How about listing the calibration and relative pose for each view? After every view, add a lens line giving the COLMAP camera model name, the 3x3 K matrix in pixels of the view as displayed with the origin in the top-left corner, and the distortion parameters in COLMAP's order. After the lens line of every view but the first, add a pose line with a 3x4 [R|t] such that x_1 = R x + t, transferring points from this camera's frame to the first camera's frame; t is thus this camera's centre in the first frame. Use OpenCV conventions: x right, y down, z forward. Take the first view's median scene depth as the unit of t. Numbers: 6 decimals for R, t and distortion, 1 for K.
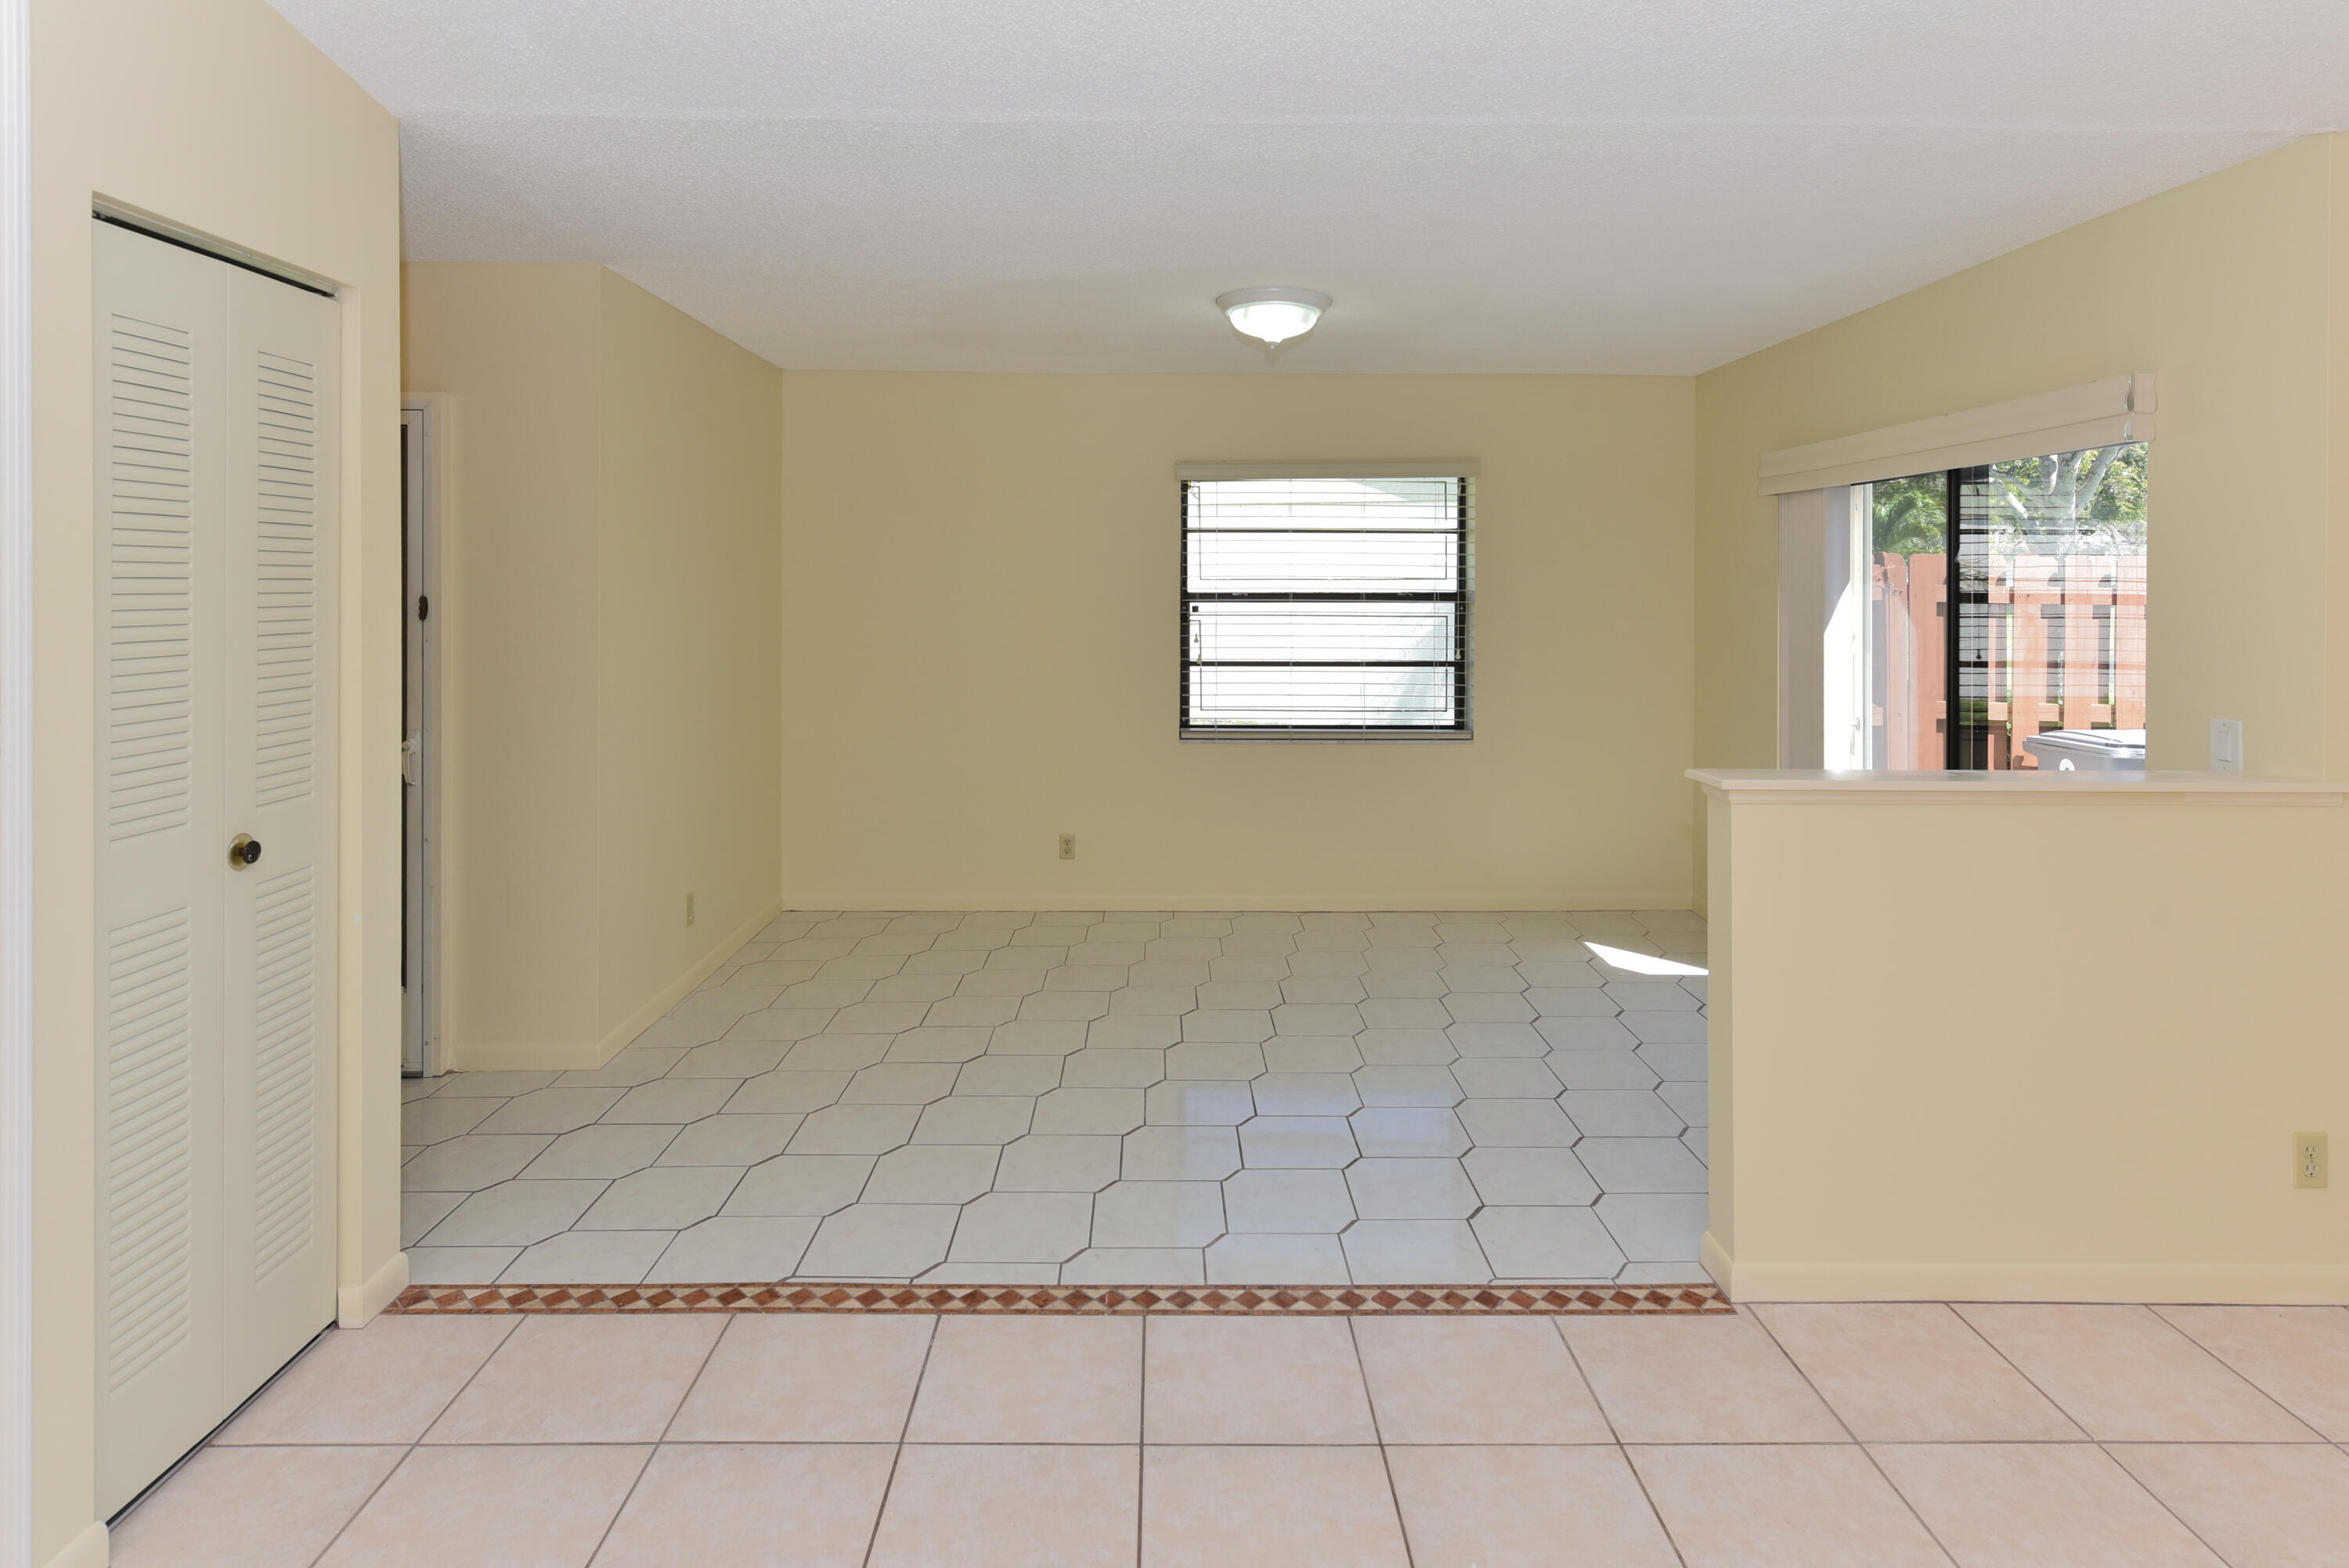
lens RADIAL K [[1258.0, 0, 1173.9], [0, 1258.0, 553.3], [0, 0, 1]] dist [0.010408, -0.000236]
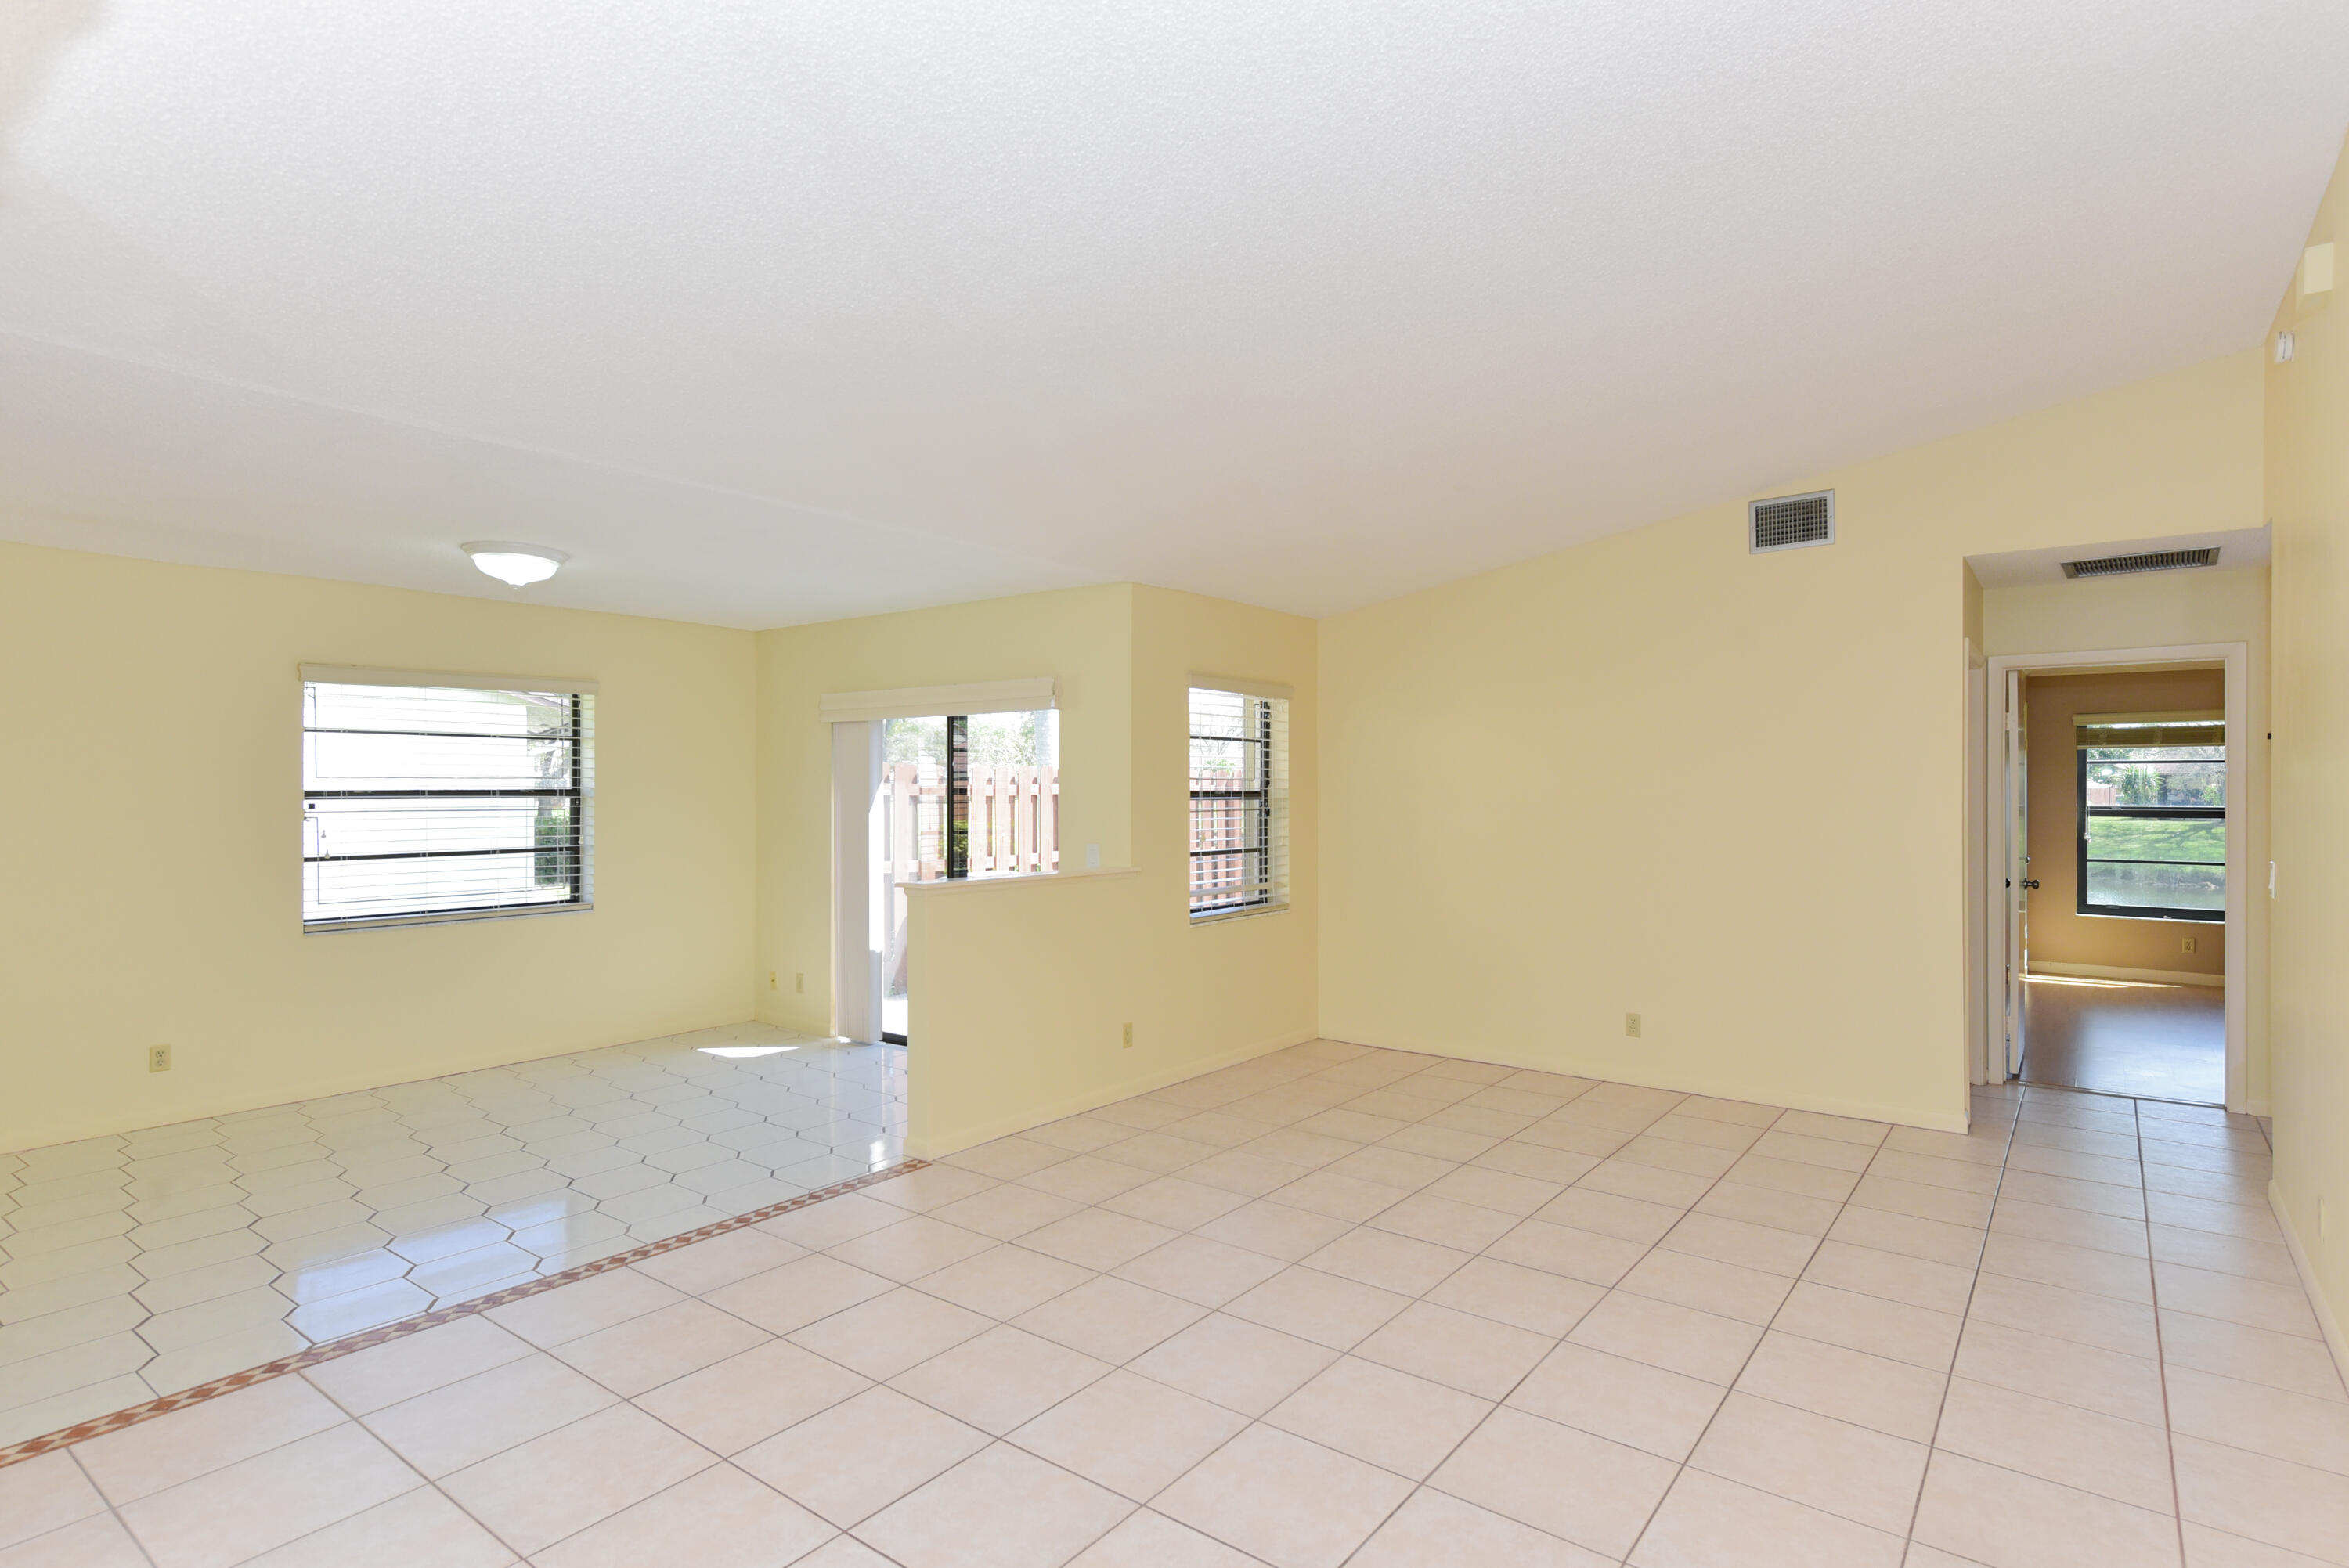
lens RADIAL K [[1207.9, 0, 1206.5], [0, 1207.9, 789.3], [0, 0, 1]] dist [0.019942, -0.000372]
pose [[0.606472, -0.004344, 0.795093, -0.344388], [-0.022907, 0.999475, 0.022933, -0.009664], [-0.794775, -0.032121, 0.606054, -0.193486]]
